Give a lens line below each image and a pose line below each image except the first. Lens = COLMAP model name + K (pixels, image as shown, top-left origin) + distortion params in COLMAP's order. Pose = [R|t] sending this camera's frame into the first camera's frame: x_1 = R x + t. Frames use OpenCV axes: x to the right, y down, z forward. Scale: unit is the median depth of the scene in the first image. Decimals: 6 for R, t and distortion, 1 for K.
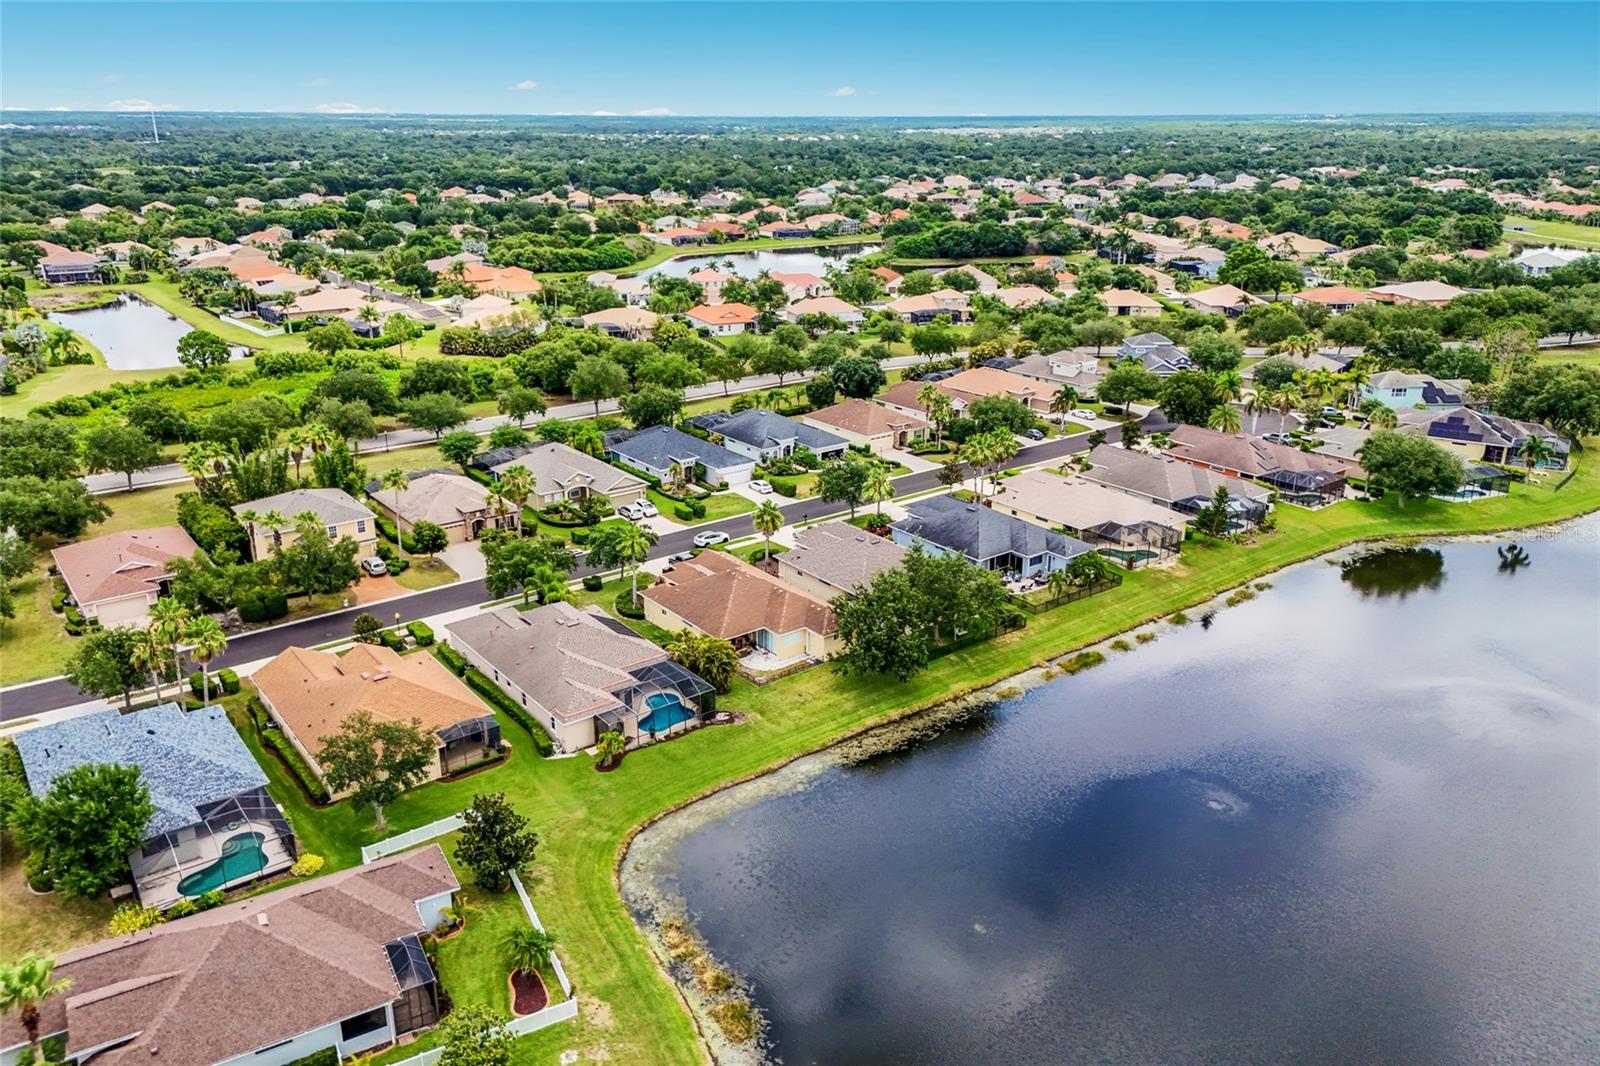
lens RADIAL K [[1152.2, 0, 800.0], [0, 1152.2, 533.0], [0, 0, 1]] dist [0.087952, -0.102071]
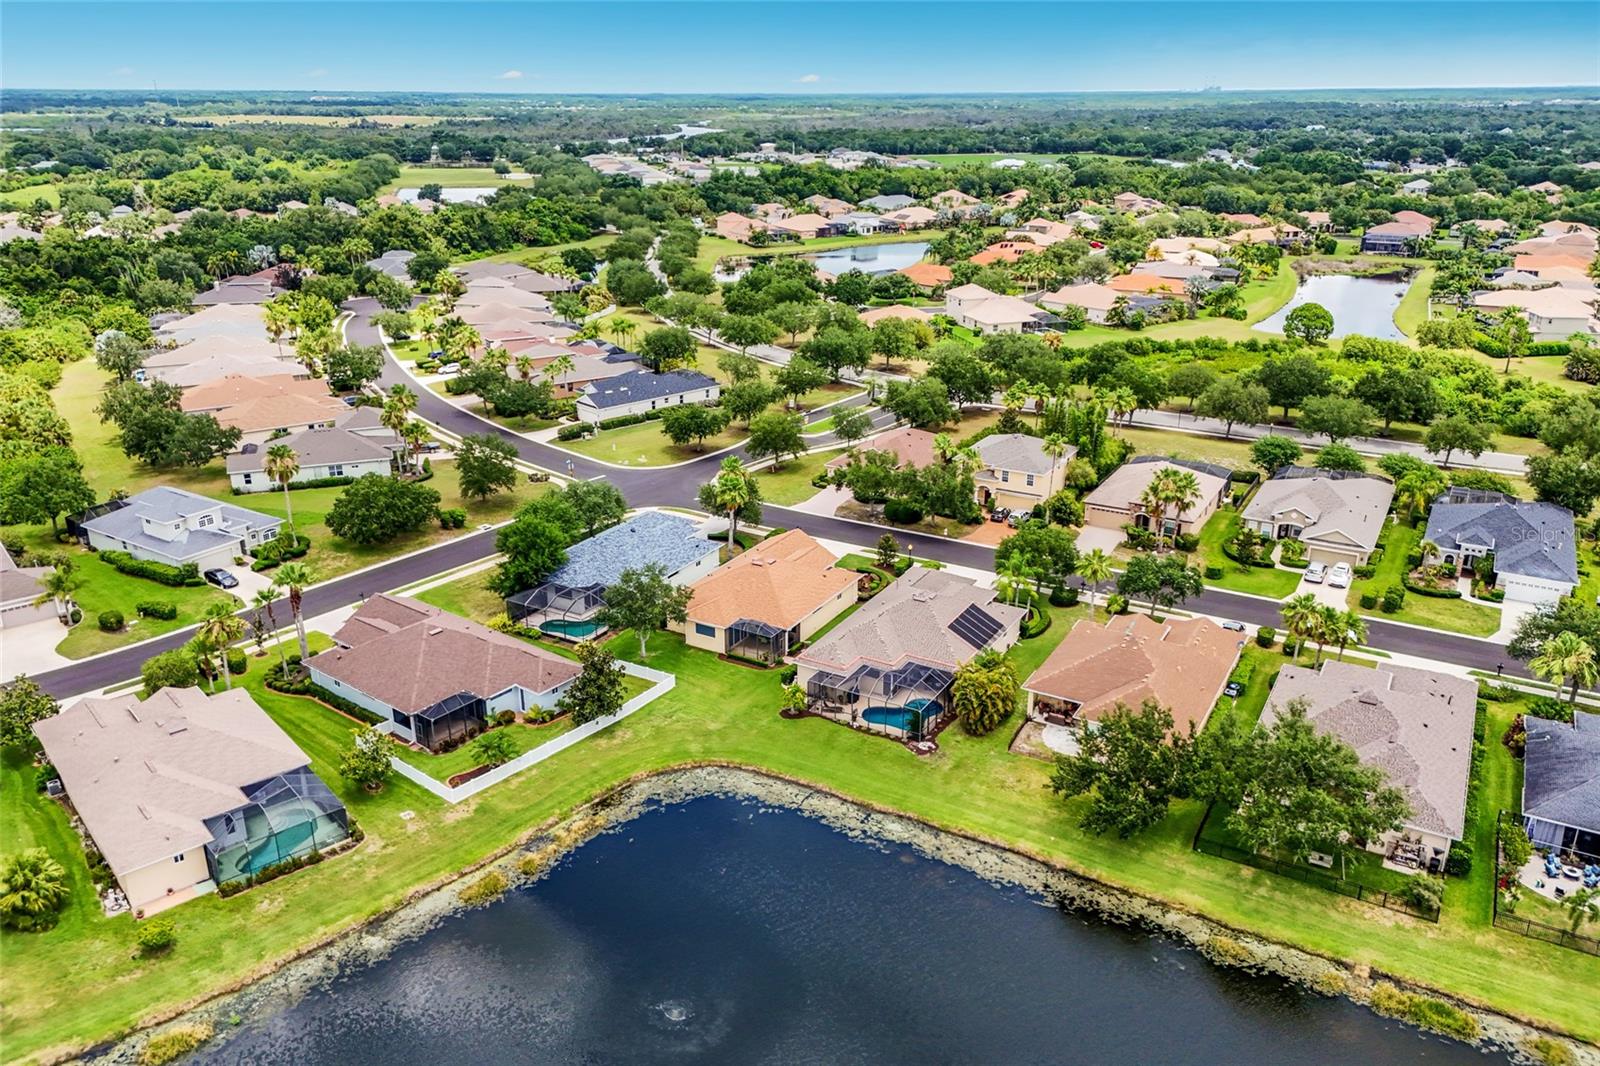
lens RADIAL K [[1152.2, 0, 800.0], [0, 1152.2, 533.0], [0, 0, 1]] dist [0.087952, -0.102071]
pose [[0.381828, 0.322988, -0.865960, 0.626260], [-0.310714, 0.927274, 0.208853, -0.154483], [0.870439, 0.189320, 0.454416, 0.468657]]
